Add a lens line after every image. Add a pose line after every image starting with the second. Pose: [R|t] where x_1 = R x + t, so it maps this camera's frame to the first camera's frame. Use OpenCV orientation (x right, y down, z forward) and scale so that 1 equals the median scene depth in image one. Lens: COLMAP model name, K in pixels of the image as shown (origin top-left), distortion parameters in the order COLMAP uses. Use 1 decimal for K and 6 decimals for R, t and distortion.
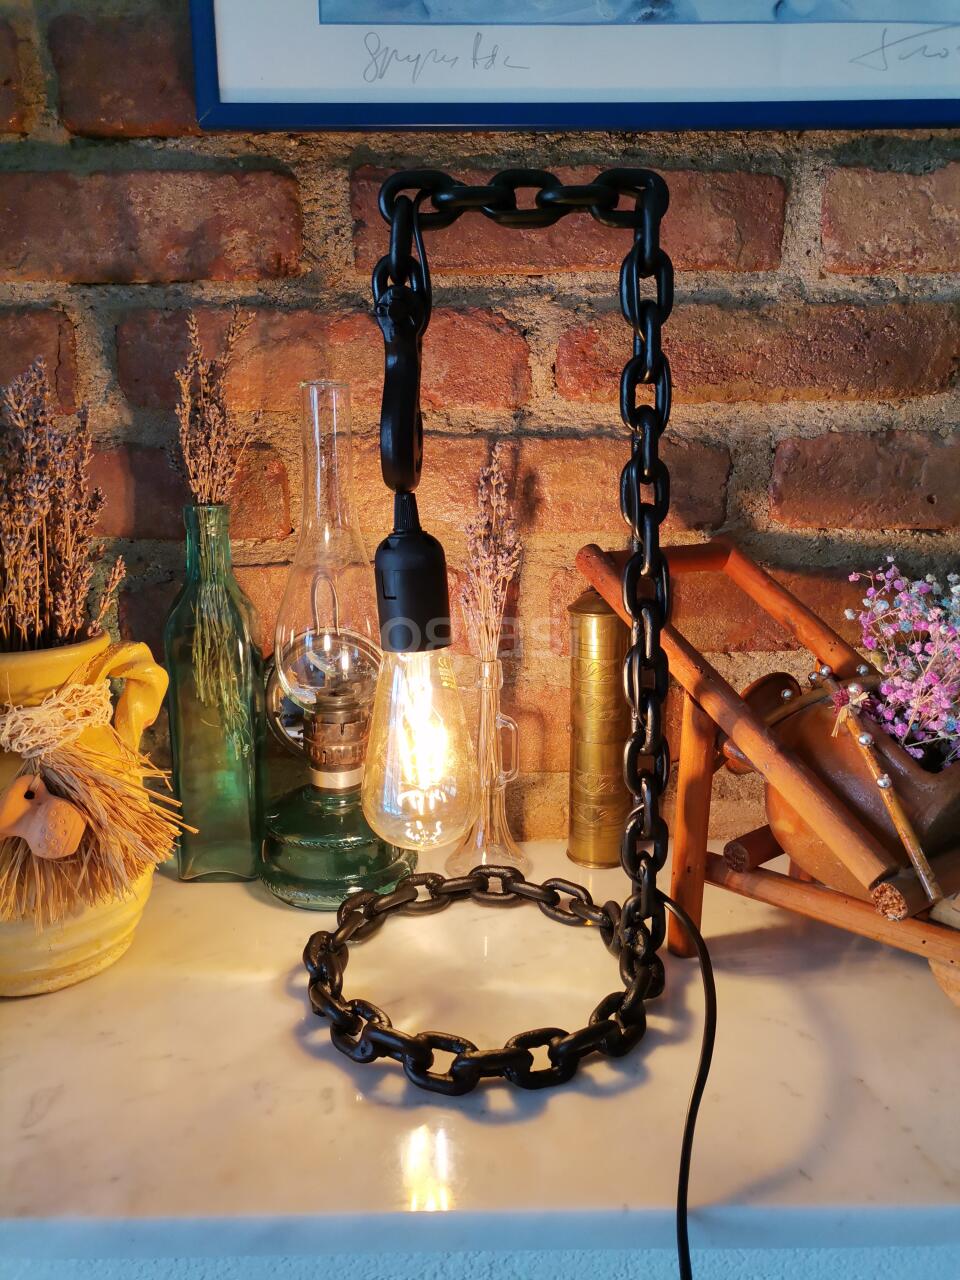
lens RADIAL K [[971.0, 0, 477.7], [0, 971.0, 633.4], [0, 0, 1]] dist [0.061562, -0.033676]
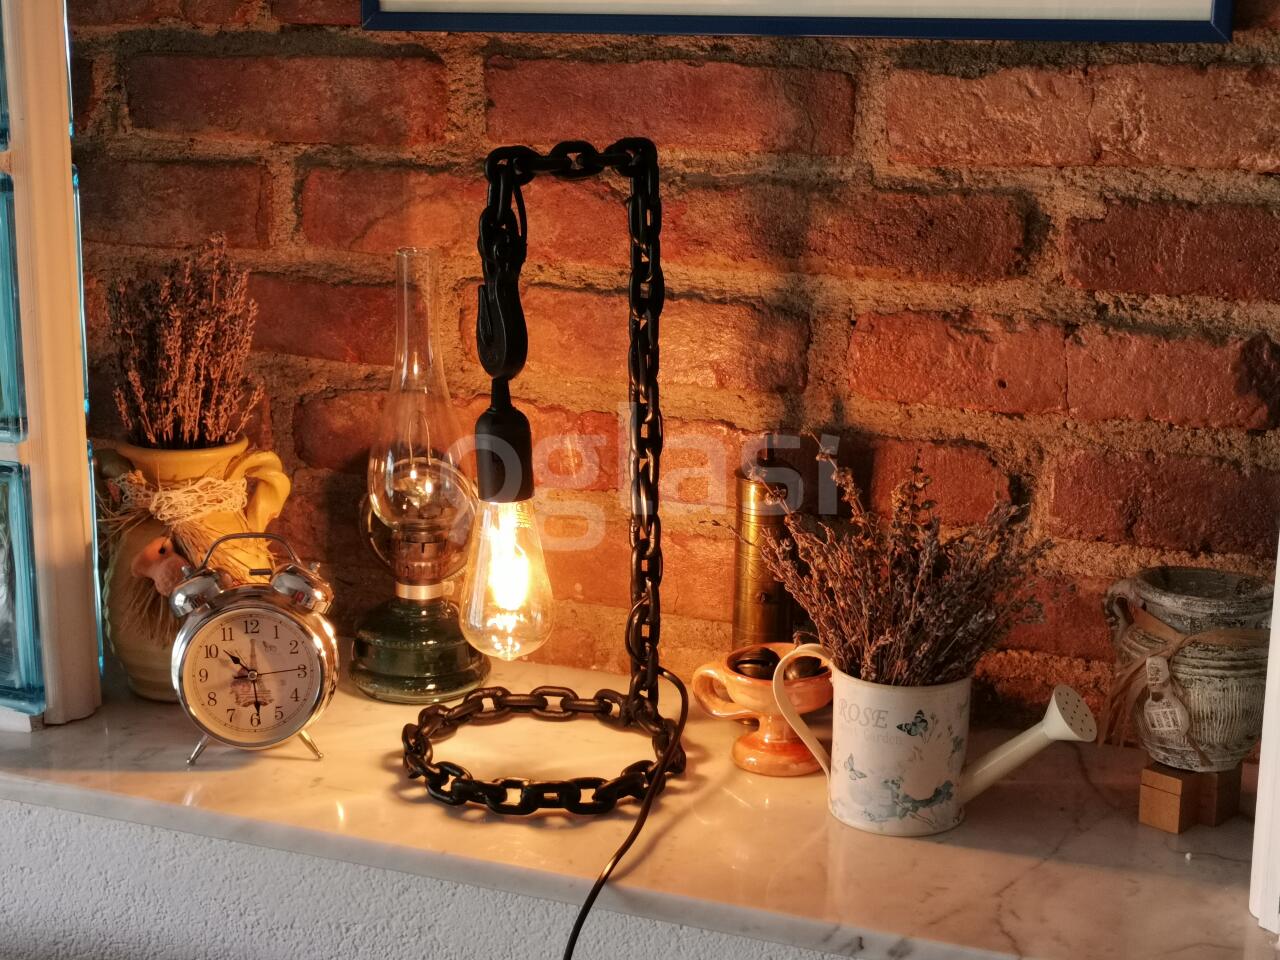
lens RADIAL K [[1911.7, 0, 641.8], [0, 1911.7, 480.9], [0, 0, 1]] dist [0.022292, 0.000000]
pose [[0.930850, 0.099814, -0.351506, 0.859263], [-0.097374, 0.994942, 0.024661, -0.052895], [0.352190, 0.011272, 0.935861, -1.000301]]
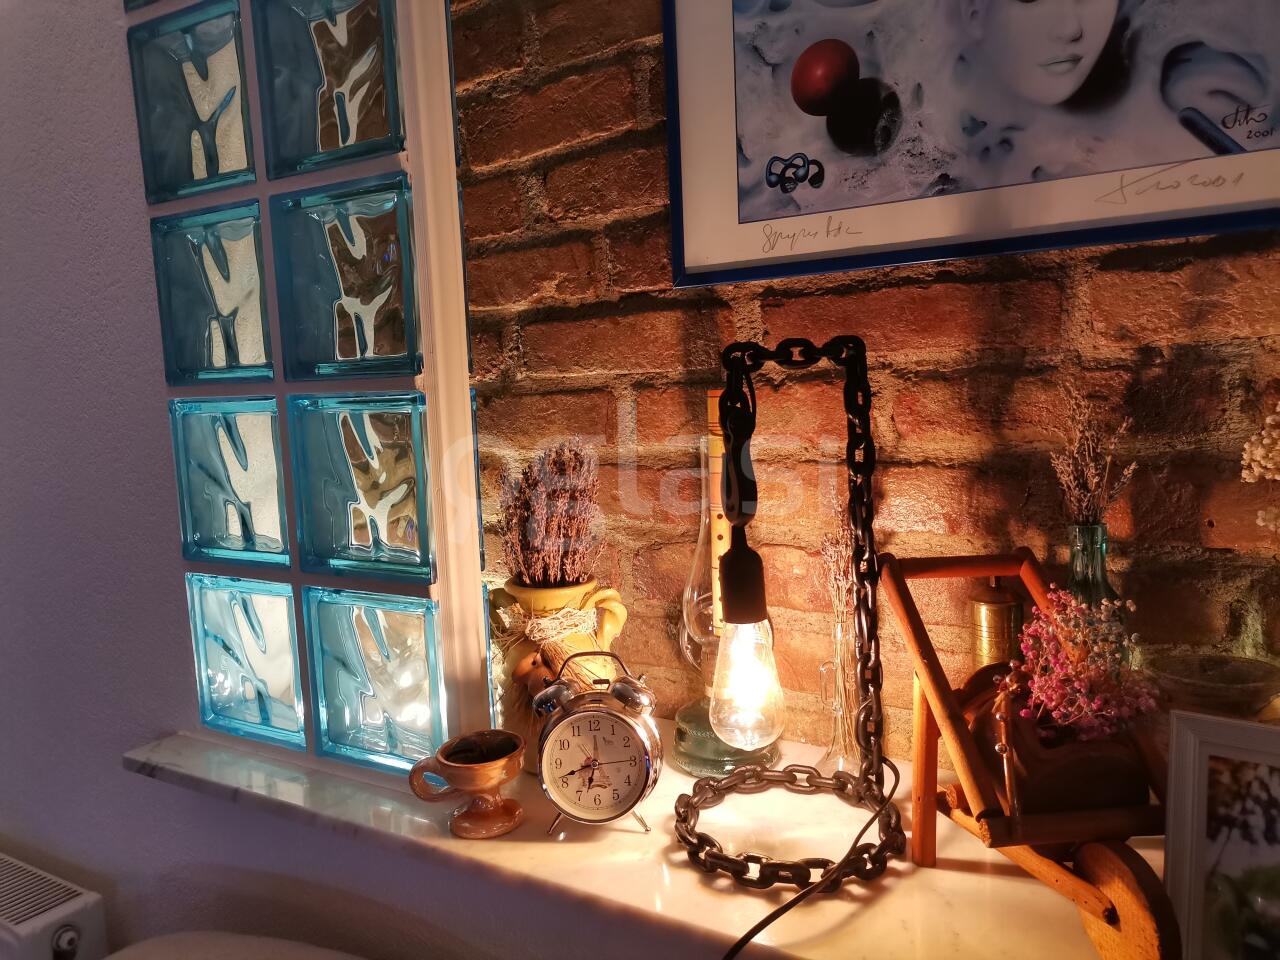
lens RADIAL K [[971.0, 0, 636.8], [0, 971.0, 484.1], [0, 0, 1]] dist [0.061562, -0.033676]
pose [[0.841027, 0.025780, -0.540378, 0.550011], [-0.077518, 0.994299, -0.073210, -0.045127], [0.535411, 0.103461, 0.838231, -0.389221]]
